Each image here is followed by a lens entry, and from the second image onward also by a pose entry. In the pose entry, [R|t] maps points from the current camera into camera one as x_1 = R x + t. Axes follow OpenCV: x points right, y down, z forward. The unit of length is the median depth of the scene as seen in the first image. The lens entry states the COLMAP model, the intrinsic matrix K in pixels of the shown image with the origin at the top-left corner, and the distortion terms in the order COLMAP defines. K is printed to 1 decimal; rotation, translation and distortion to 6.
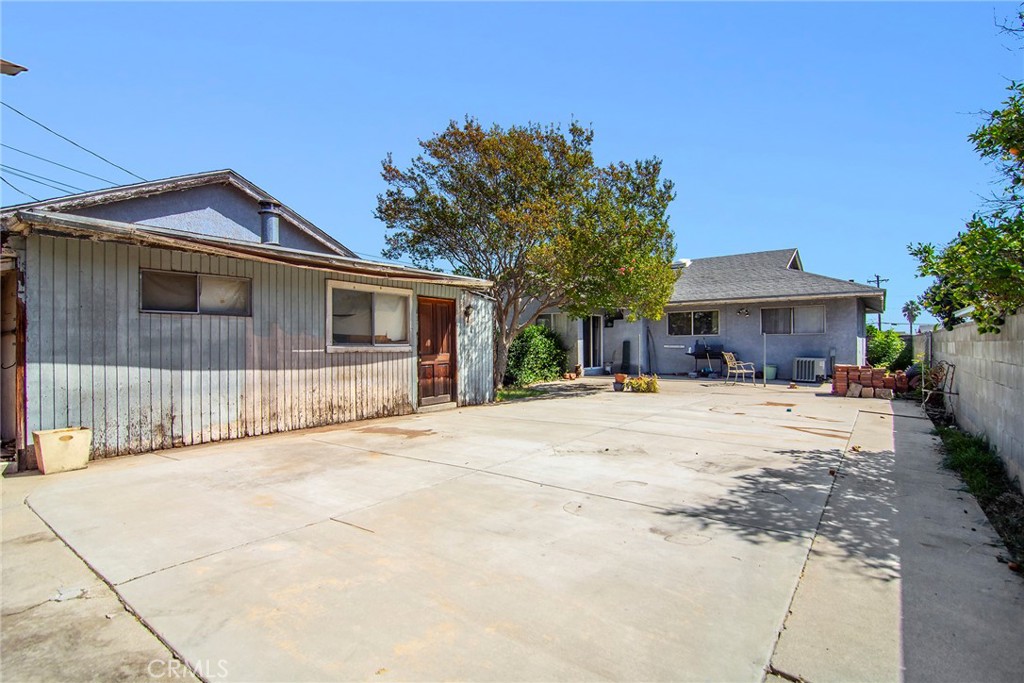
lens RADIAL K [[486.8, 0, 513.2], [0, 486.8, 344.5], [0, 0, 1]] dist [-0.004922, -0.010150]
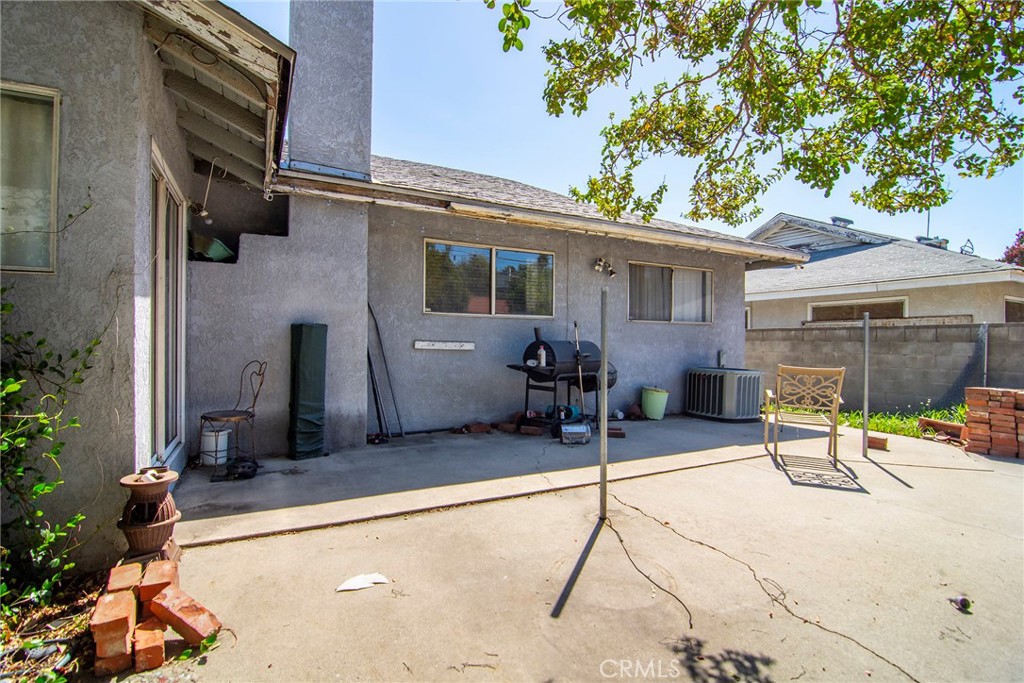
lens RADIAL K [[486.8, 0, 513.2], [0, 486.8, 344.5], [0, 0, 1]] dist [-0.004922, -0.010150]
pose [[0.419490, 0.004268, 0.907750, 0.054976], [-0.010560, 0.999944, 0.000179, 0.002988], [-0.907698, -0.009661, 0.419512, 0.913441]]
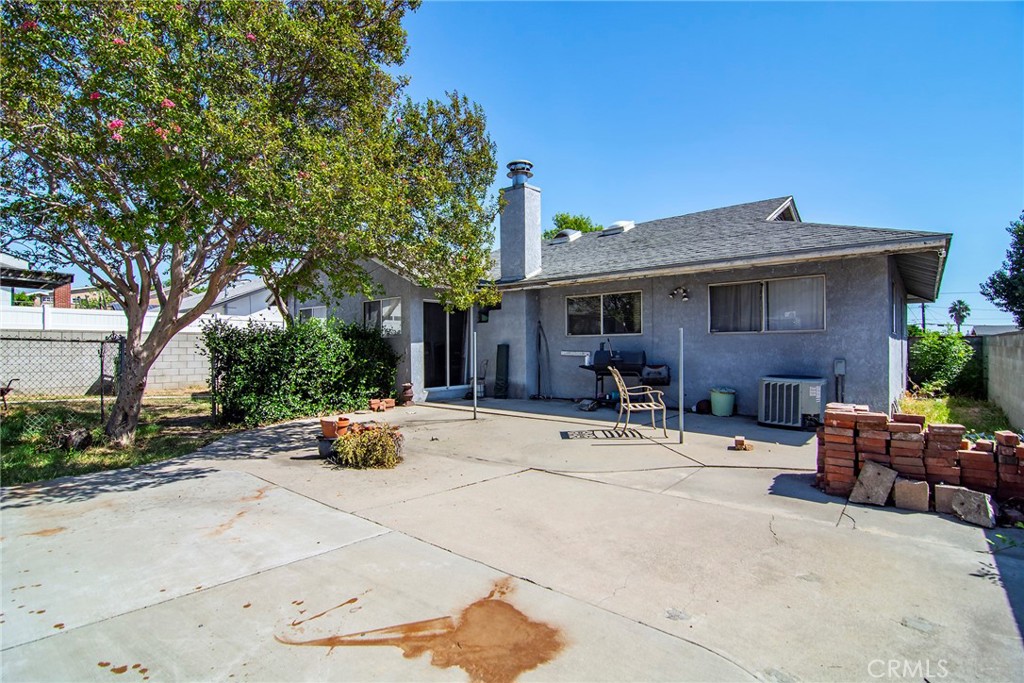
lens RADIAL K [[486.8, 0, 513.2], [0, 486.8, 344.5], [0, 0, 1]] dist [-0.004922, -0.010150]
pose [[0.998490, 0.001452, -0.054910, 0.320035], [-0.001784, 0.999980, -0.006009, -0.003795], [0.054900, 0.006097, 0.998473, 0.439132]]
